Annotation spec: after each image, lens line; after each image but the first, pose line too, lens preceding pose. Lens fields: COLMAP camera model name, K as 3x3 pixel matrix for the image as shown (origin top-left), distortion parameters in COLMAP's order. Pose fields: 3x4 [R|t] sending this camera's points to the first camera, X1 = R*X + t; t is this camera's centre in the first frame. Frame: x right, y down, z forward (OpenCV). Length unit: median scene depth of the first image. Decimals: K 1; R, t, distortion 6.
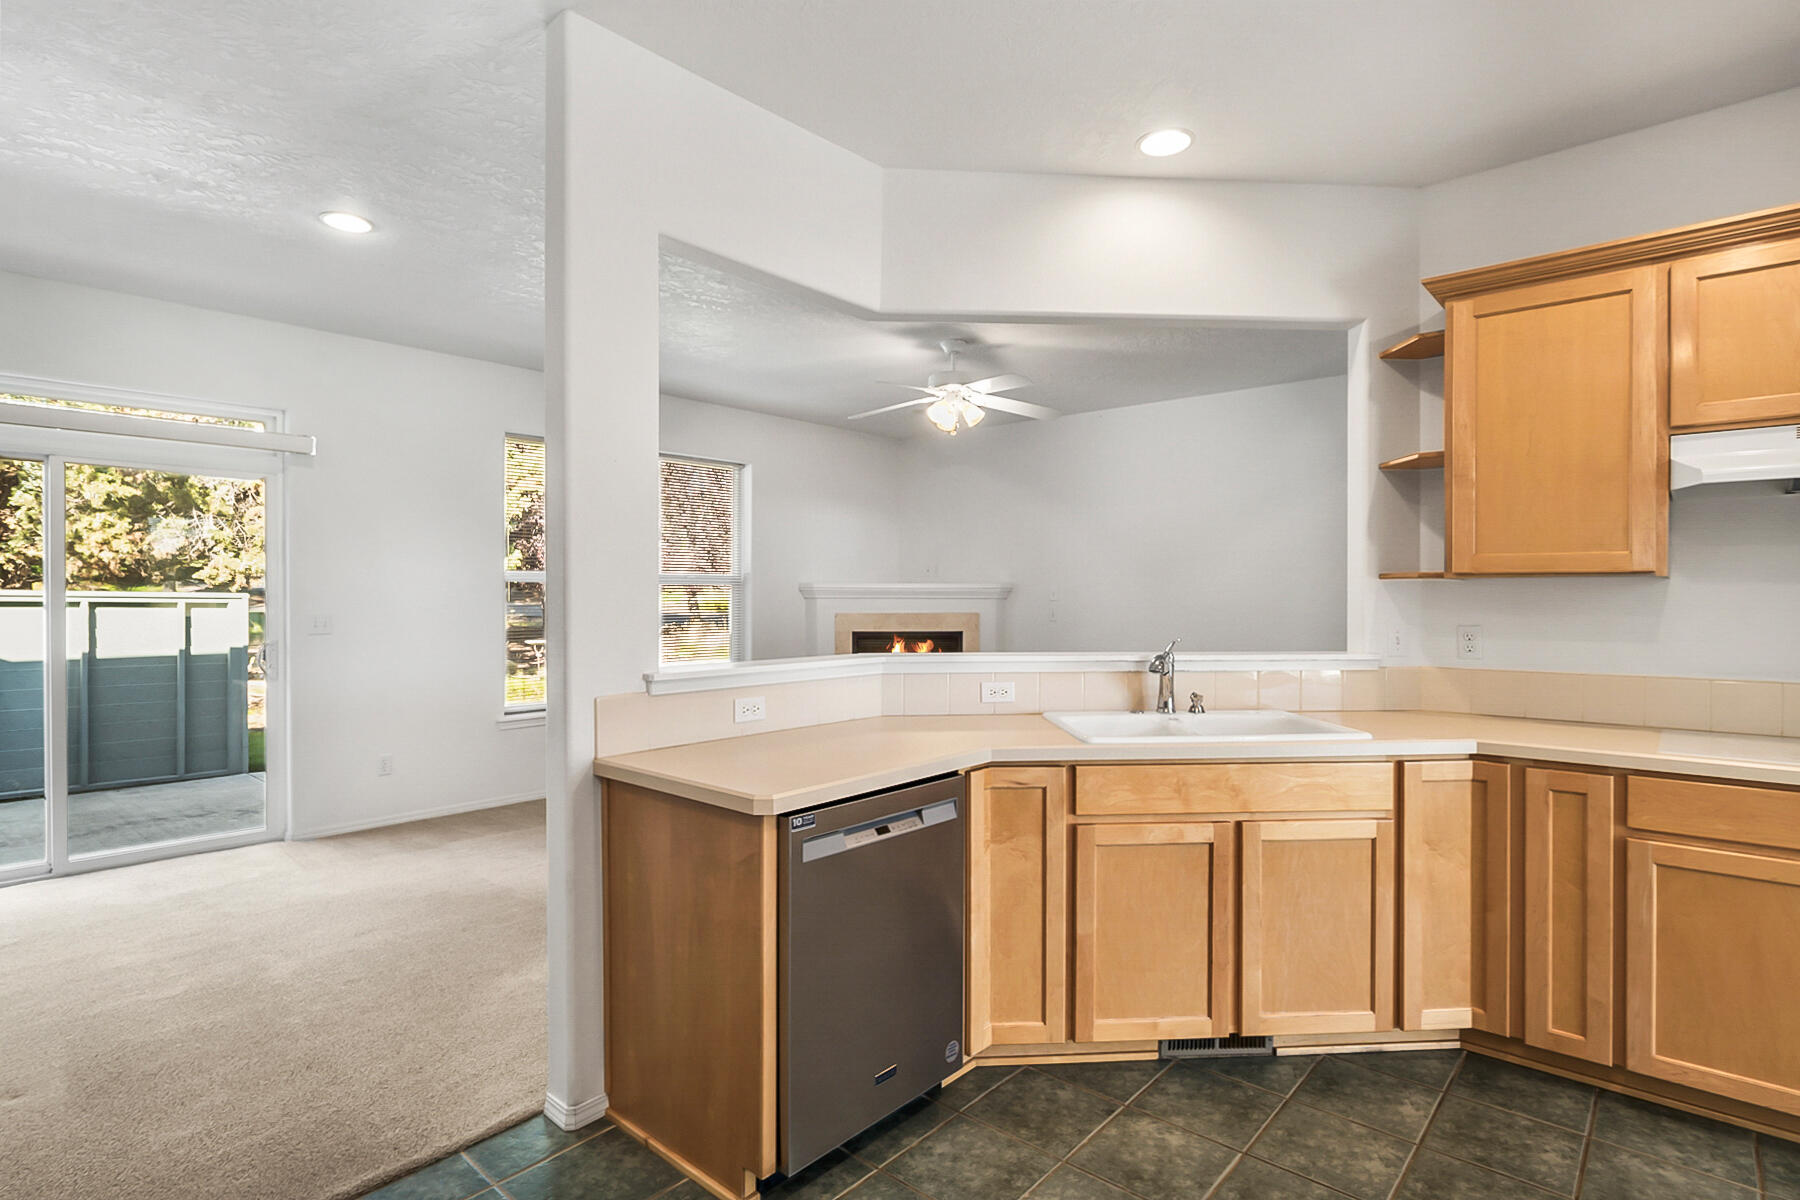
lens RADIAL K [[913.0, 0, 914.8], [0, 913.0, 605.1], [0, 0, 1]] dist [0.002648, 0.001163]
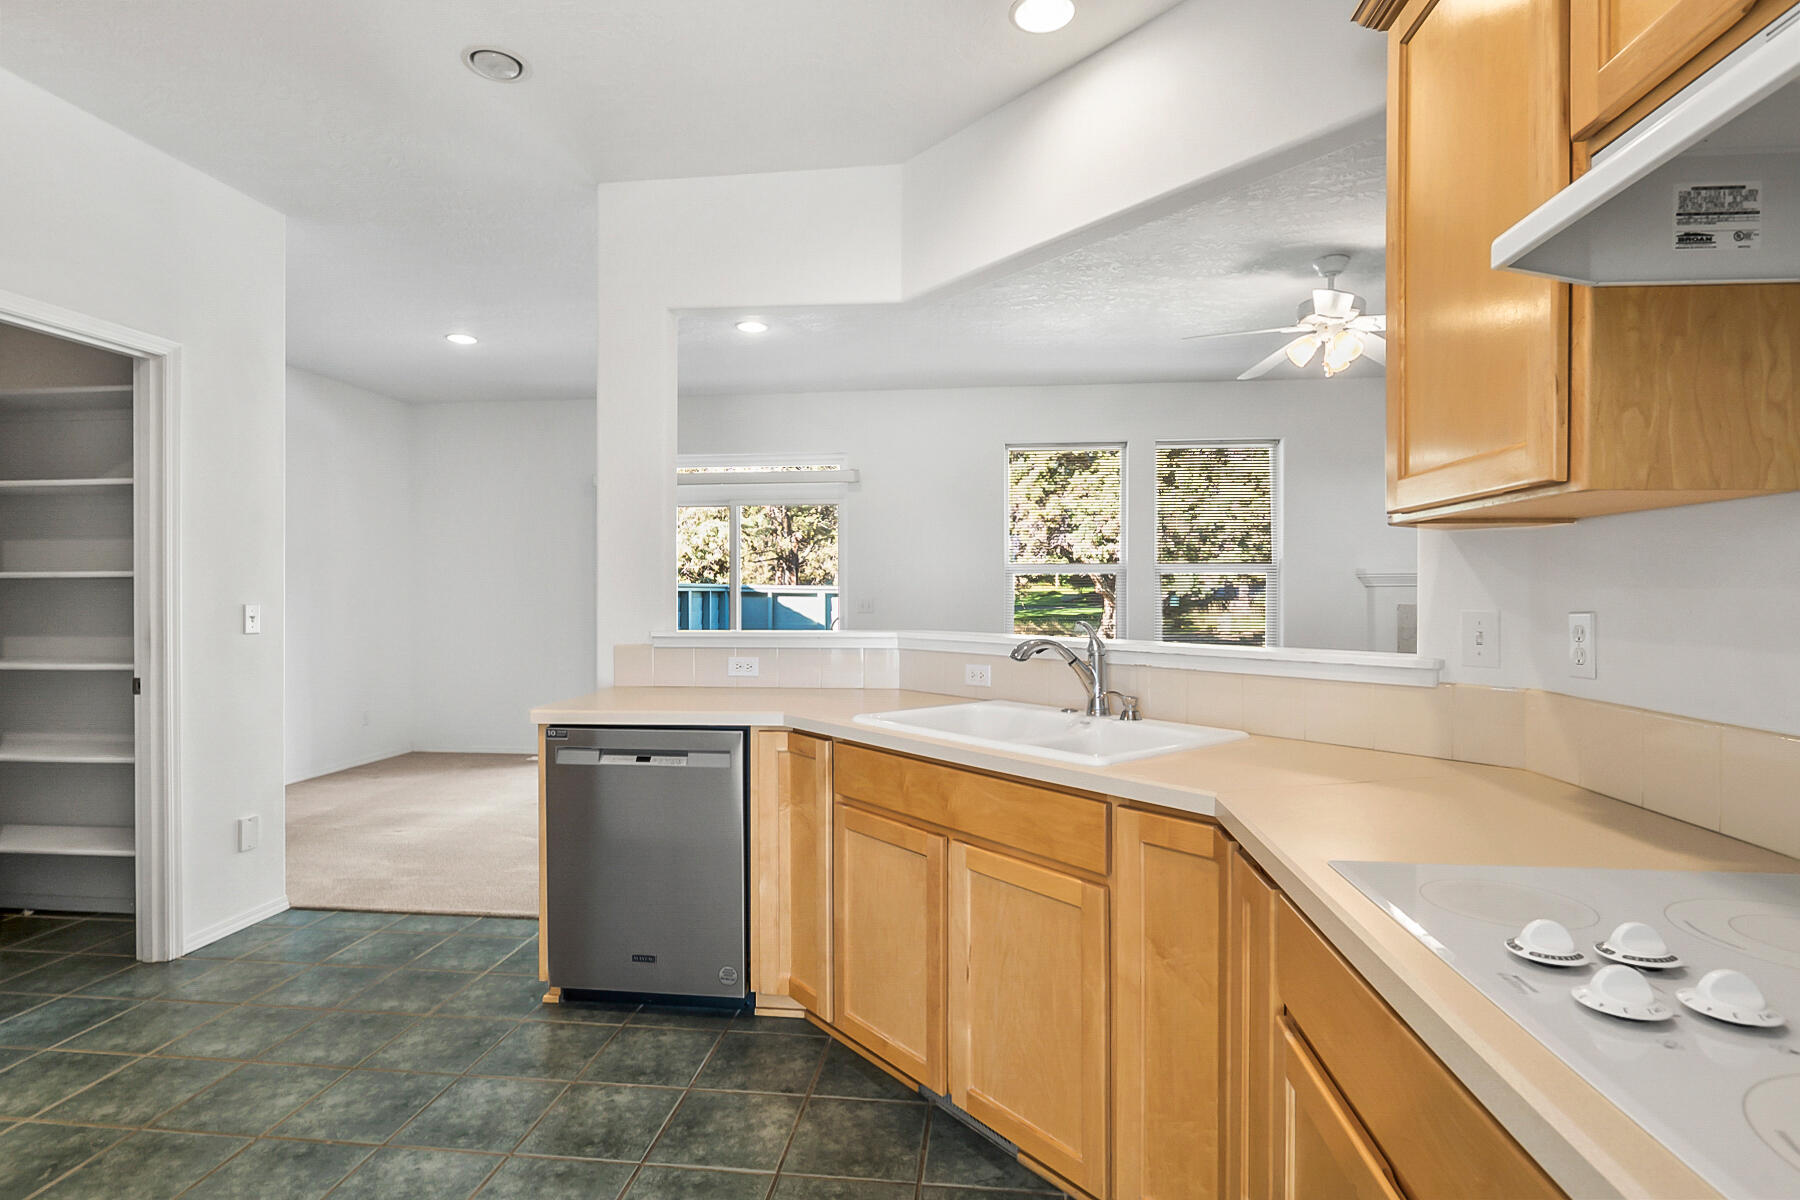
lens RADIAL K [[924.1, 0, 900.0], [0, 924.1, 600.0], [0, 0, 1]] dist [-0.005467, 0.002224]
pose [[0.554386, 0.002784, -0.832255, 0.993267], [-0.007172, 0.999973, -0.001433, 0.024336], [0.832229, 0.006764, 0.554391, 0.491568]]
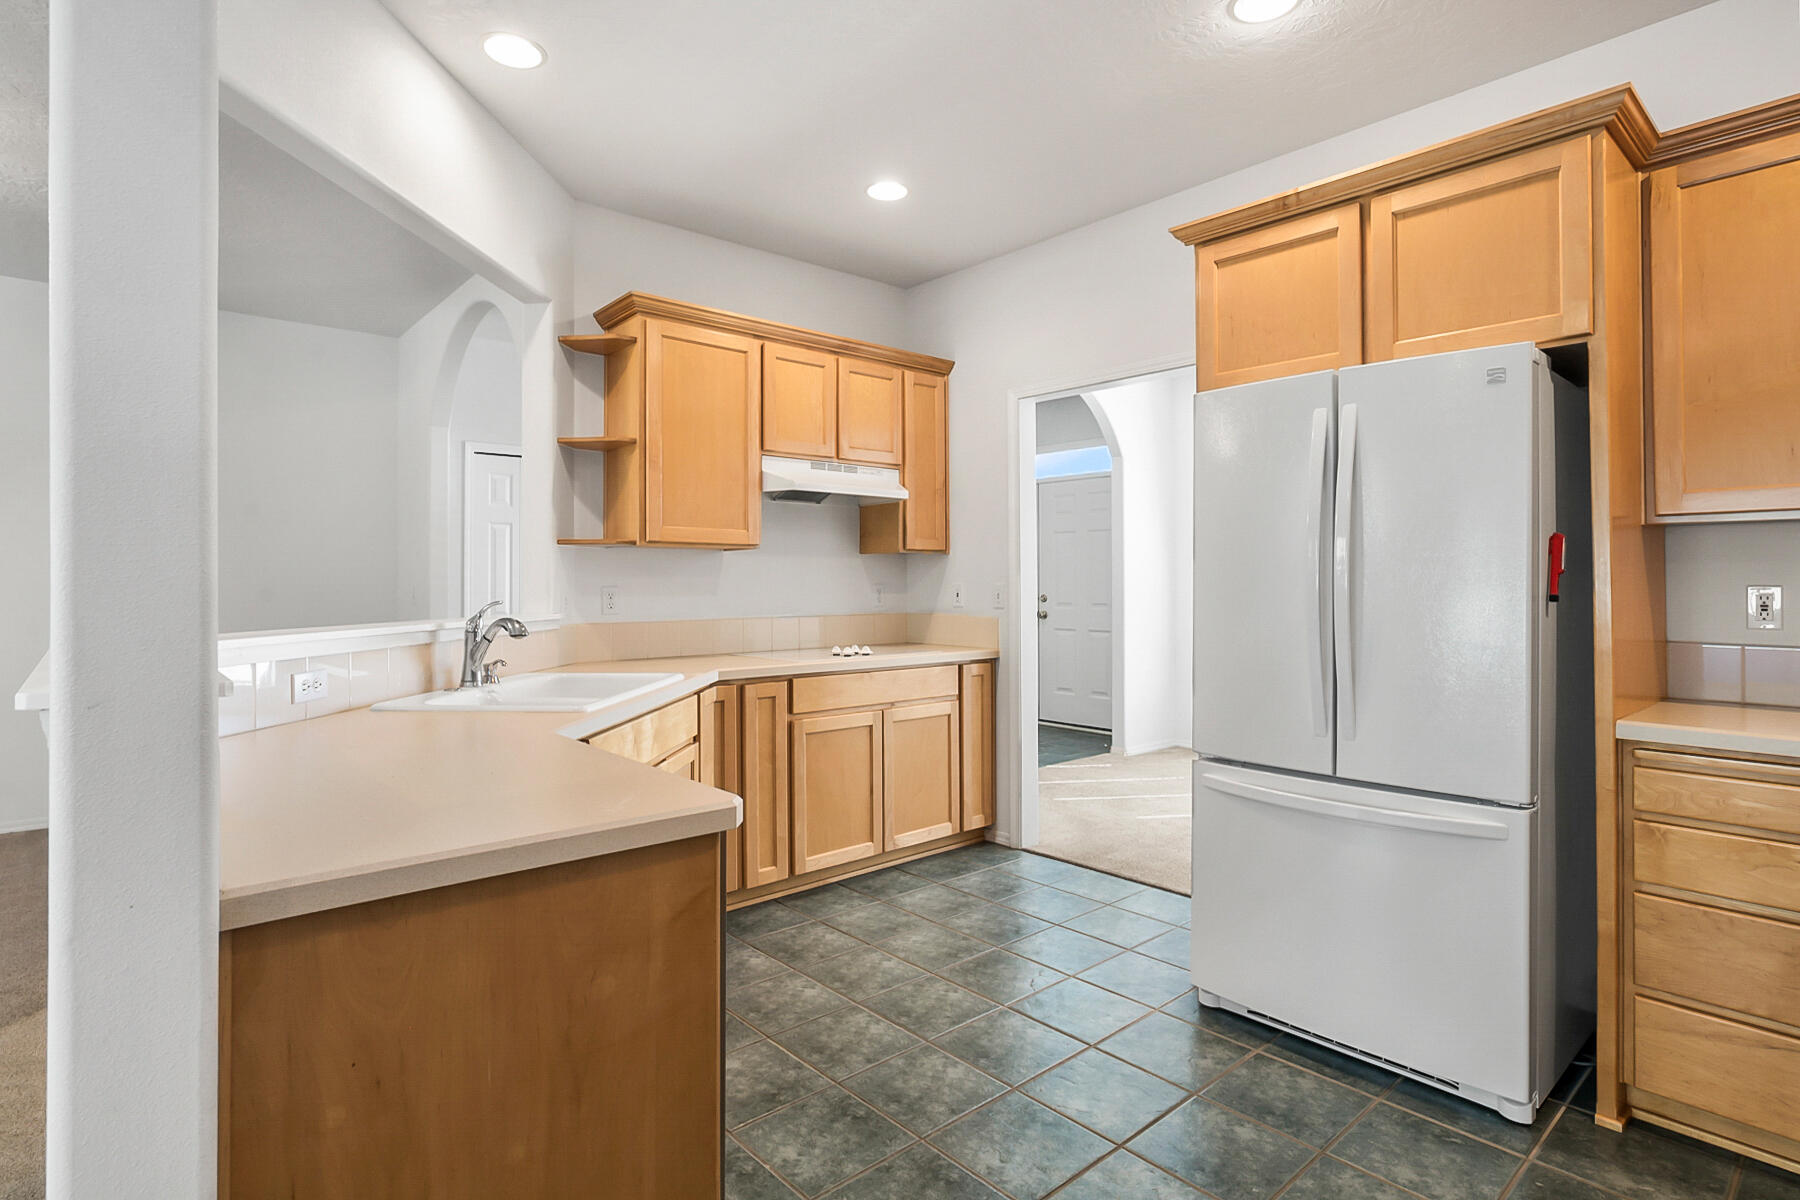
lens RADIAL K [[918.5, 0, 907.0], [0, 918.5, 576.0], [0, 0, 1]] dist [-0.005586, 0.001263]
pose [[0.134016, 0.007379, 0.990952, -0.631679], [0.013965, 0.999859, -0.009334, 0.029982], [-0.990881, 0.015089, 0.133894, 0.556277]]
